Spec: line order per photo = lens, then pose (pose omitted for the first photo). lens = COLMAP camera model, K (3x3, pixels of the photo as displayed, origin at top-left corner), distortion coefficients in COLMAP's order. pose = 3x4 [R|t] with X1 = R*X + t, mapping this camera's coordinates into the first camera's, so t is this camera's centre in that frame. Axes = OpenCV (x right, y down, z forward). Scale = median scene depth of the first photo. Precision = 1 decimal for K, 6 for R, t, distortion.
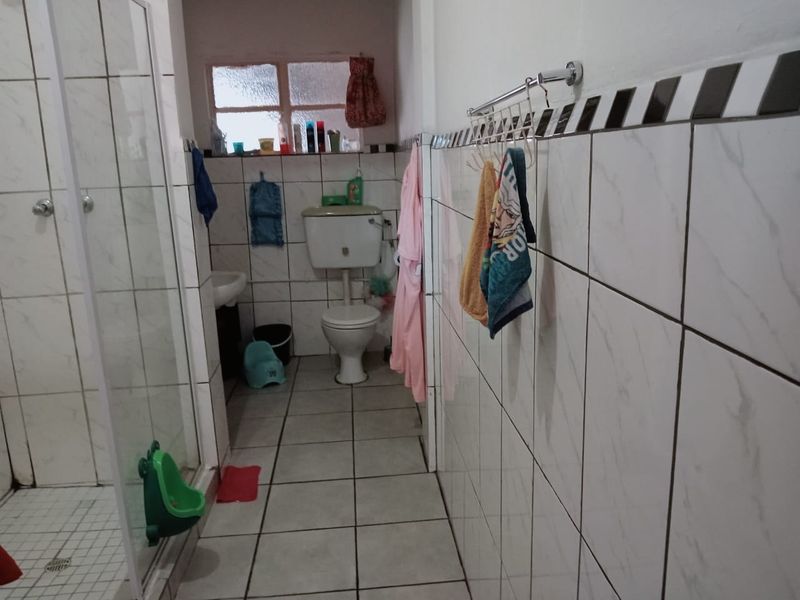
lens RADIAL K [[630.5, 0, 404.0], [0, 630.5, 301.5], [0, 0, 1]] dist [0.051704, -0.009707]
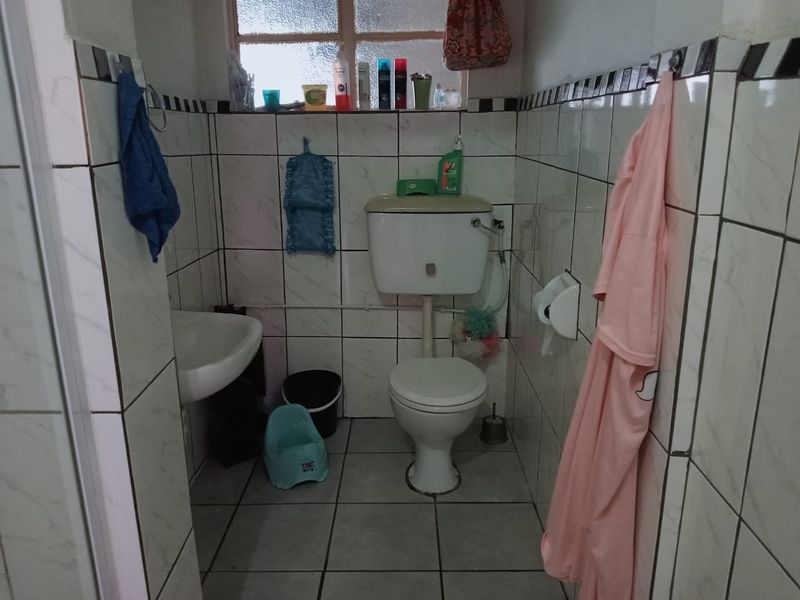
lens RADIAL K [[630.5, 0, 395.3], [0, 630.5, 298.4], [0, 0, 1]] dist [0.051704, -0.009707]
pose [[0.994349, 0.049923, -0.093688, -0.067550], [-0.046235, 0.998083, 0.041134, -0.074677], [0.095562, -0.036570, 0.994752, 0.369710]]
